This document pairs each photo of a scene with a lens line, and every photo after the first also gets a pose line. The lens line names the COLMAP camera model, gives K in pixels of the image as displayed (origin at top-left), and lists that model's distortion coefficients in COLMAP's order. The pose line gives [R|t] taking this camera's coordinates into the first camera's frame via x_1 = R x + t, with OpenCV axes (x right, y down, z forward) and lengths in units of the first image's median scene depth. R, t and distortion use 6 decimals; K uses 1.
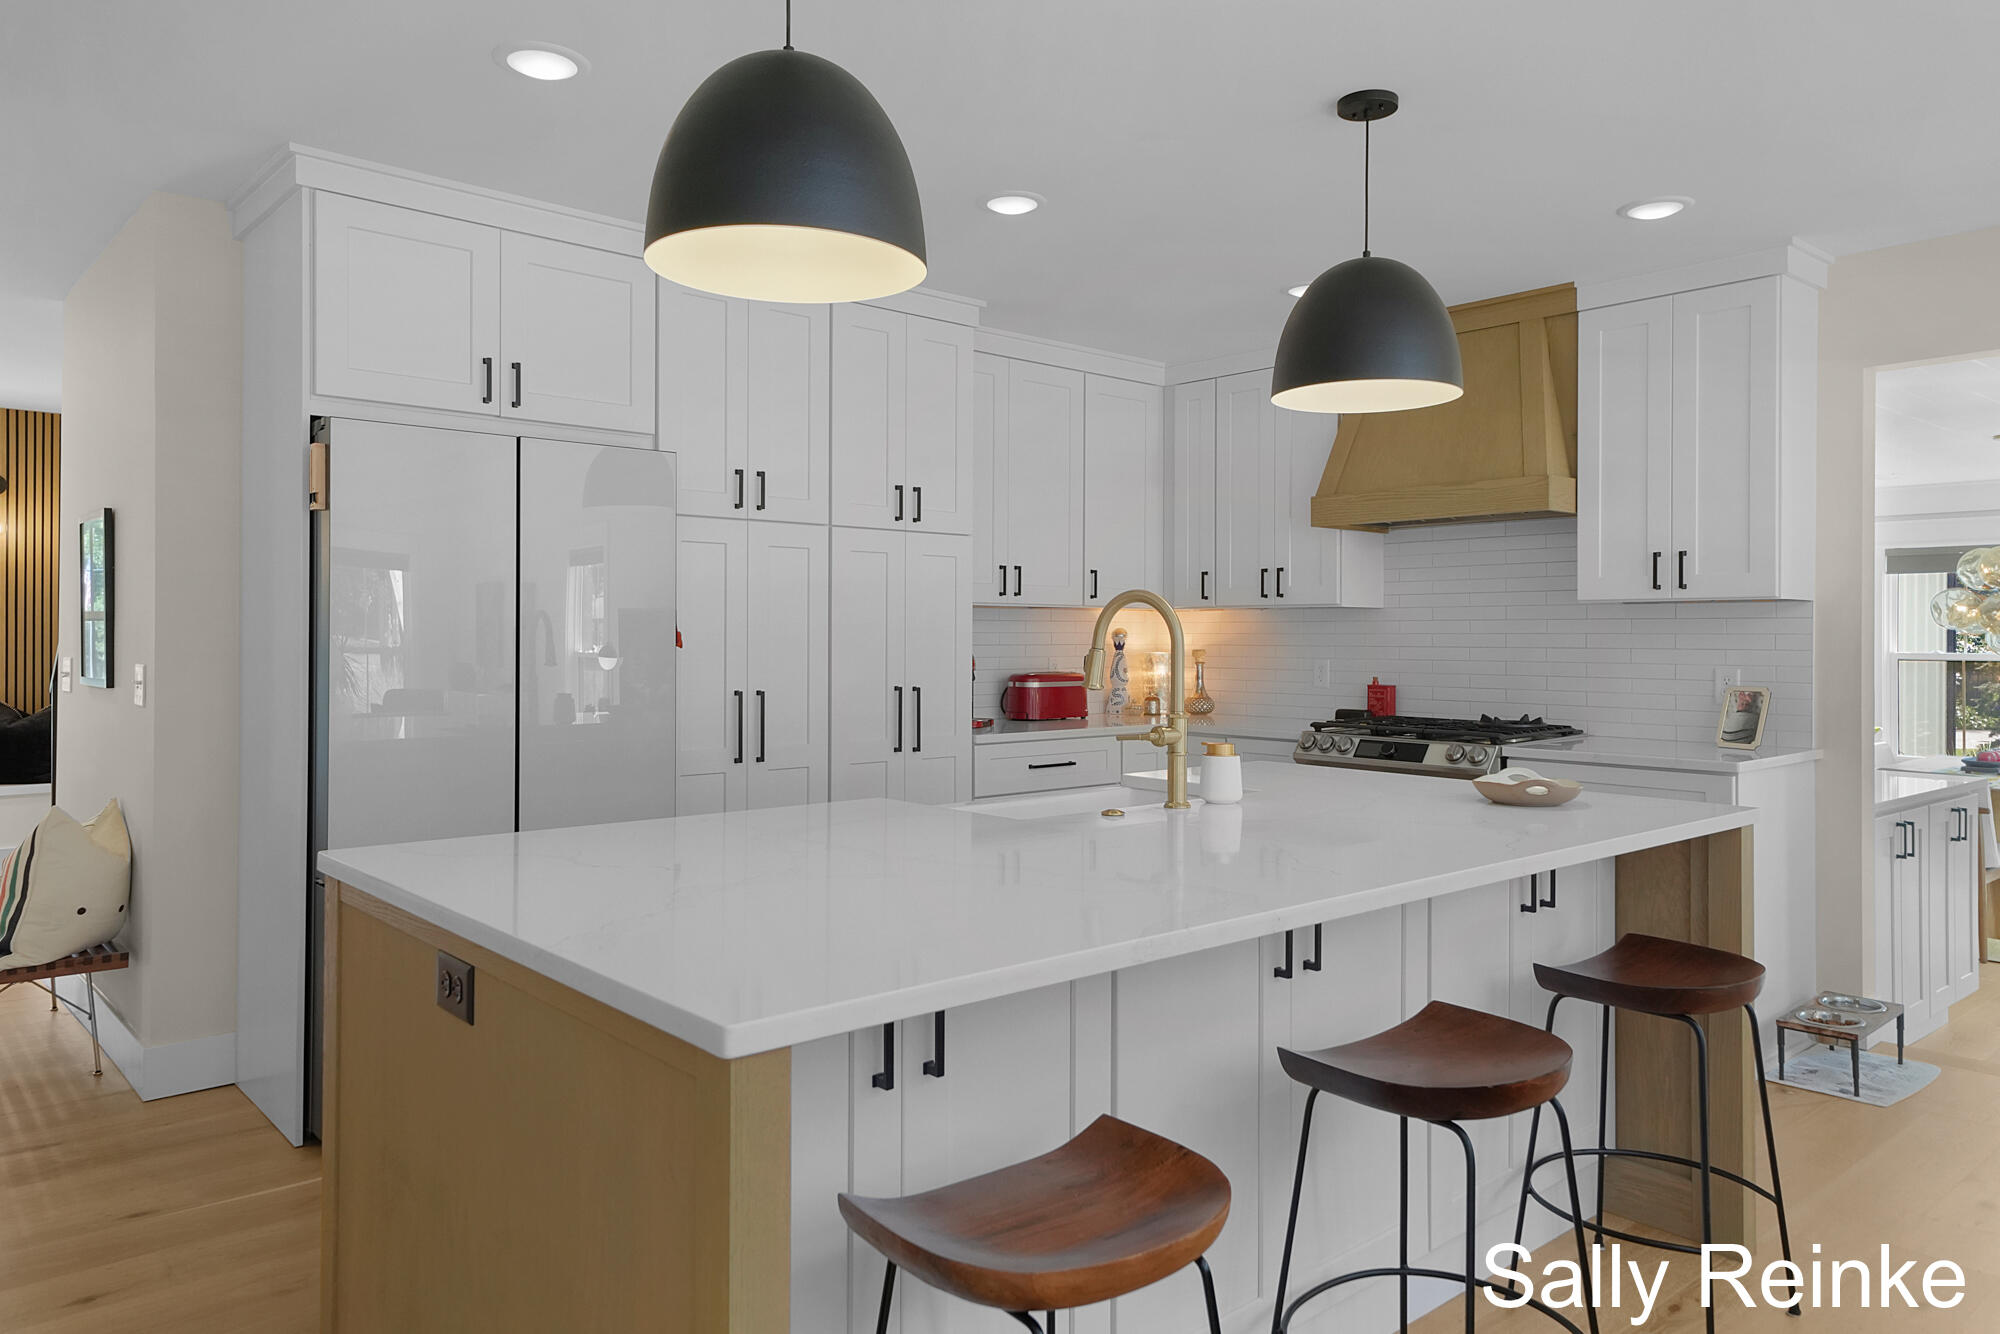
lens RADIAL K [[1362.7, 0, 992.2], [0, 1362.7, 635.3], [0, 0, 1]] dist [0.030894, 0.001075]
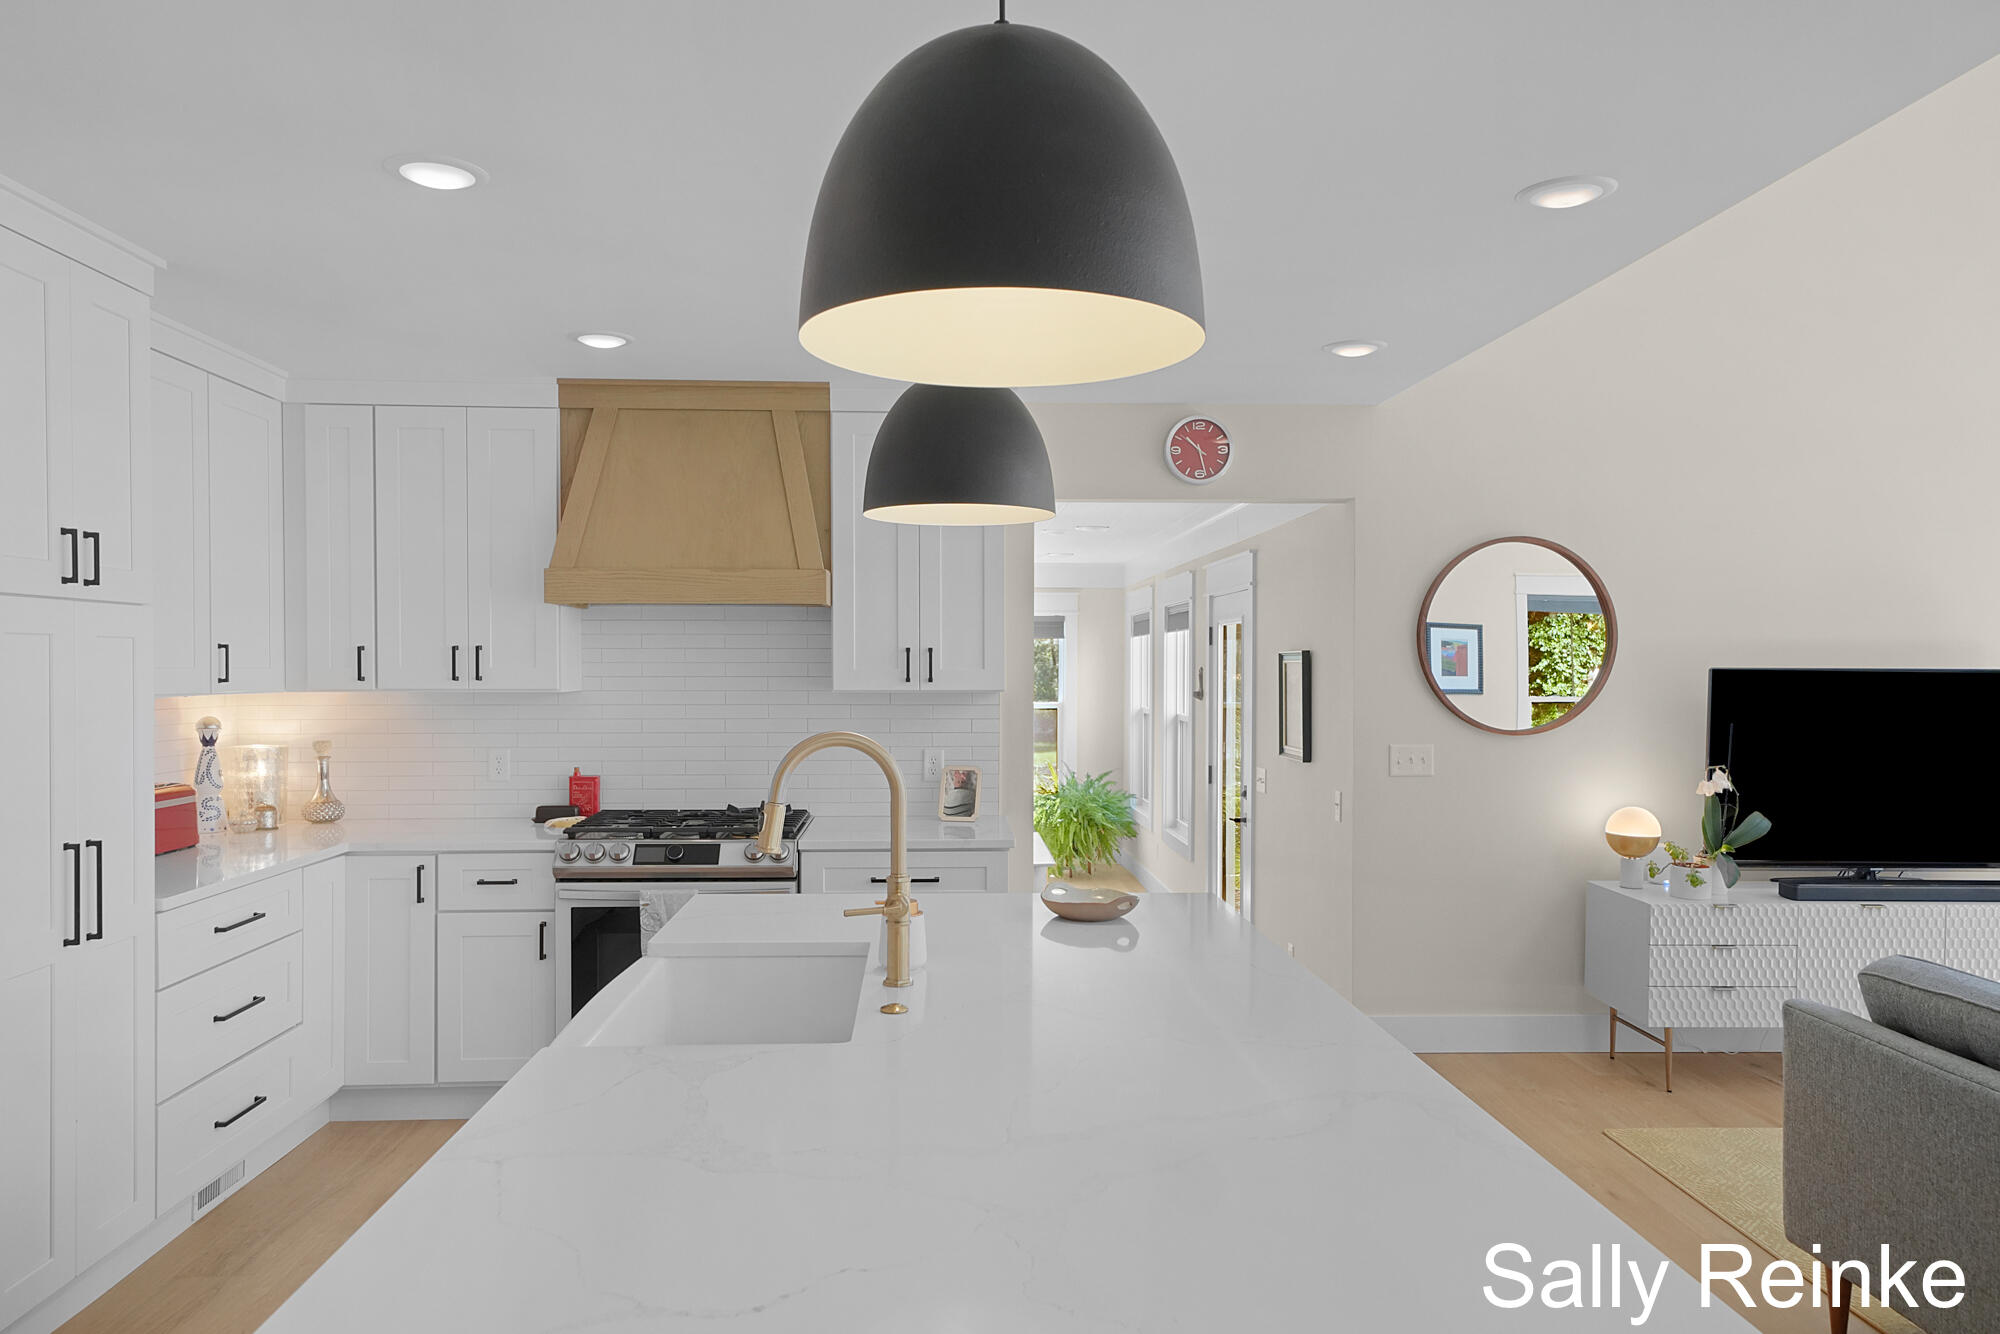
lens RADIAL K [[1362.7, 0, 996.4], [0, 1362.7, 686.5], [0, 0, 1]] dist [0.030894, 0.001075]
pose [[0.621055, -0.014749, 0.783628, -0.264508], [-0.000054, 0.999822, 0.018860, -0.041648], [-0.783767, -0.011756, 0.620944, 0.224706]]
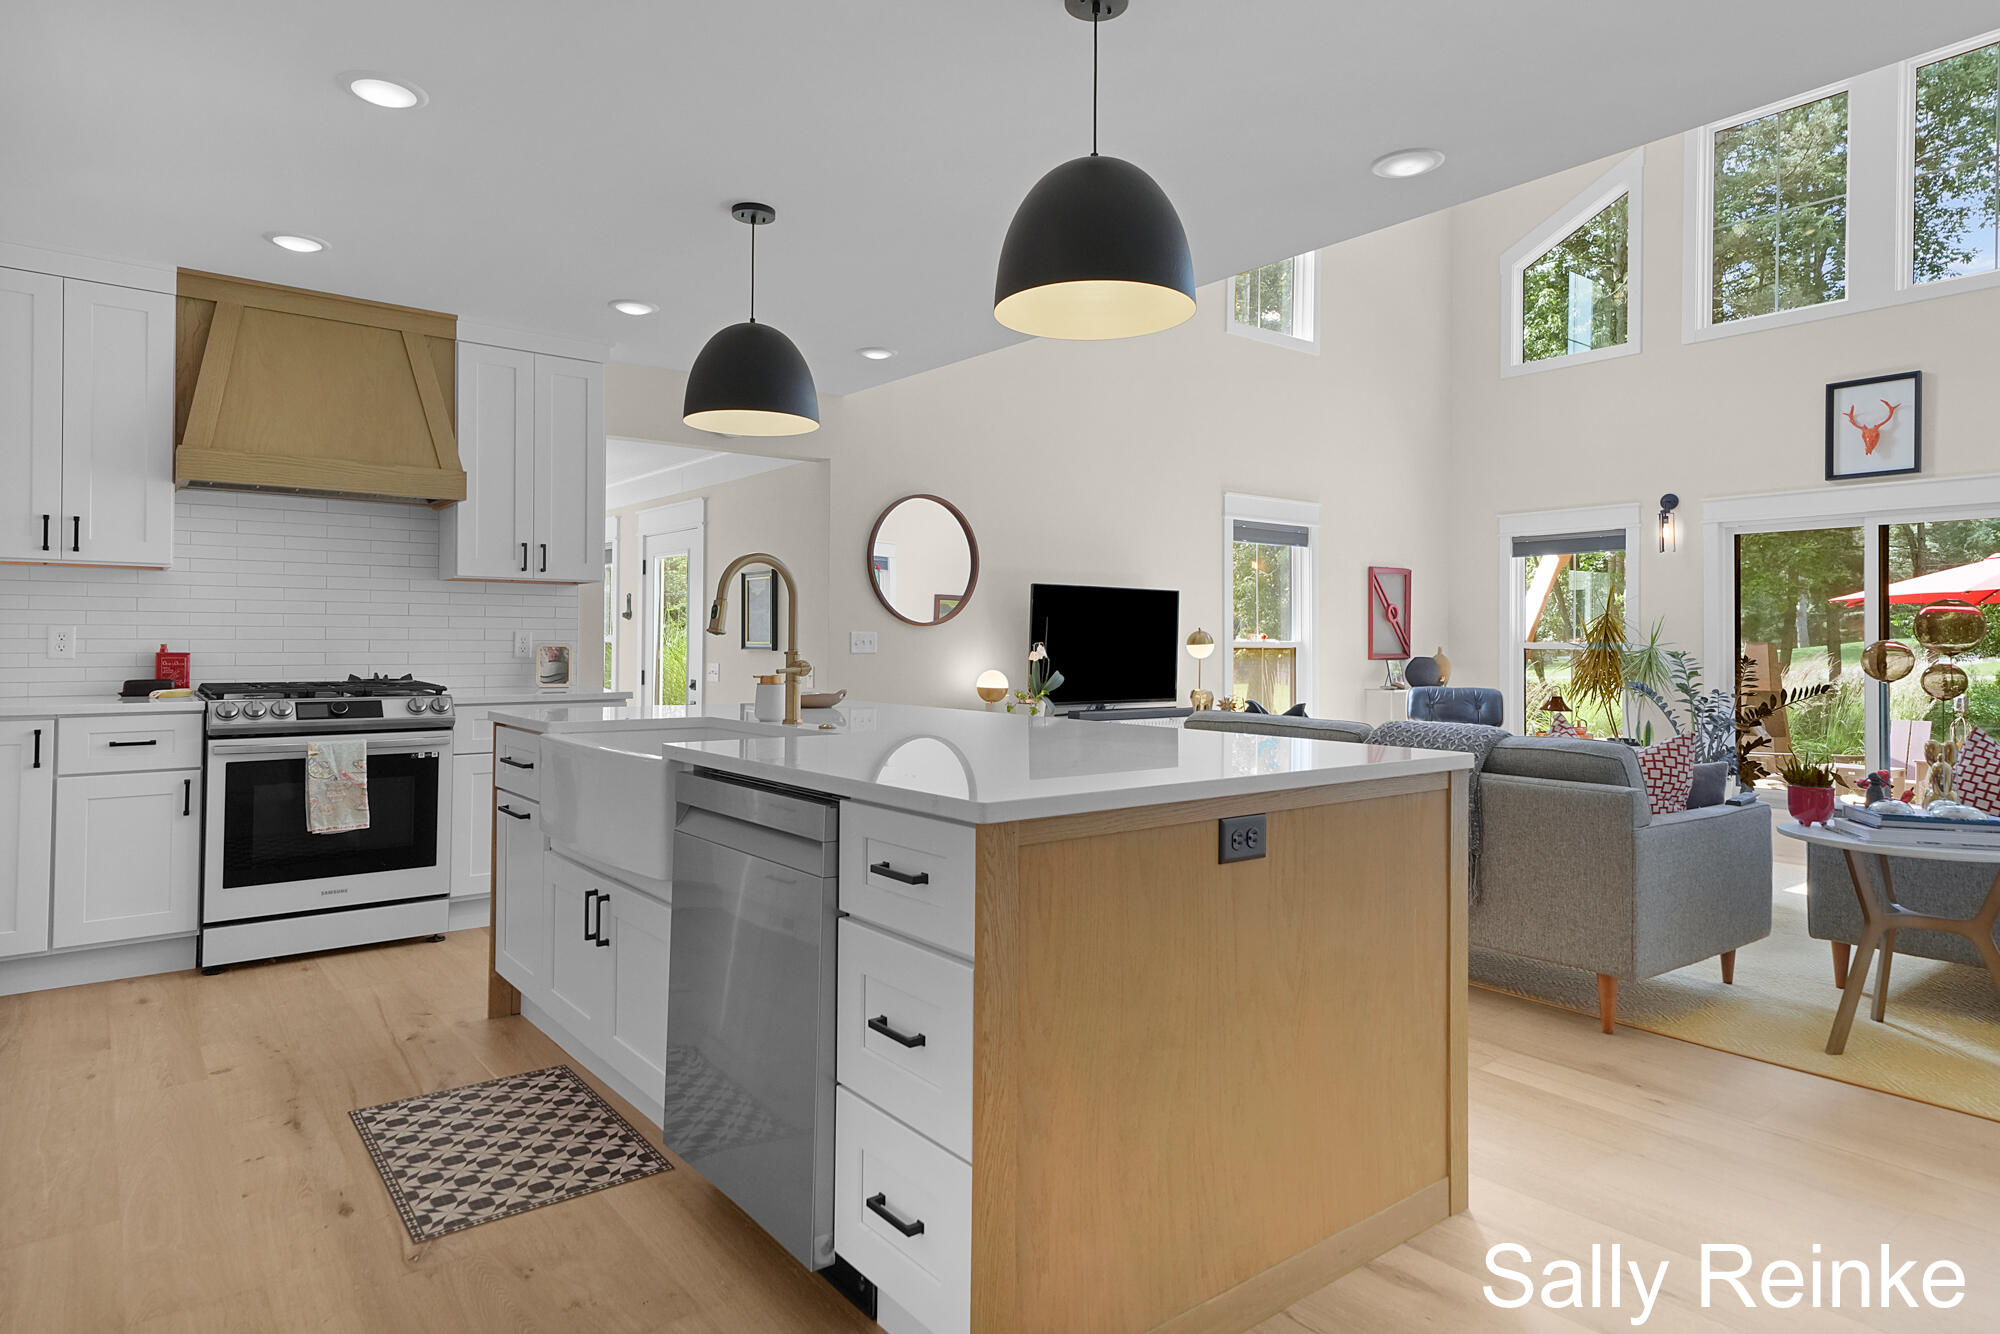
lens RADIAL K [[1143.3, 0, 985.7], [0, 1143.3, 624.8], [0, 0, 1]] dist [0.023997, 0.005485]
pose [[0.054043, 0.011483, 0.998473, -0.495211], [-0.005366, 0.999923, -0.011209, 0.023663], [-0.998524, -0.004752, 0.054101, 0.406988]]
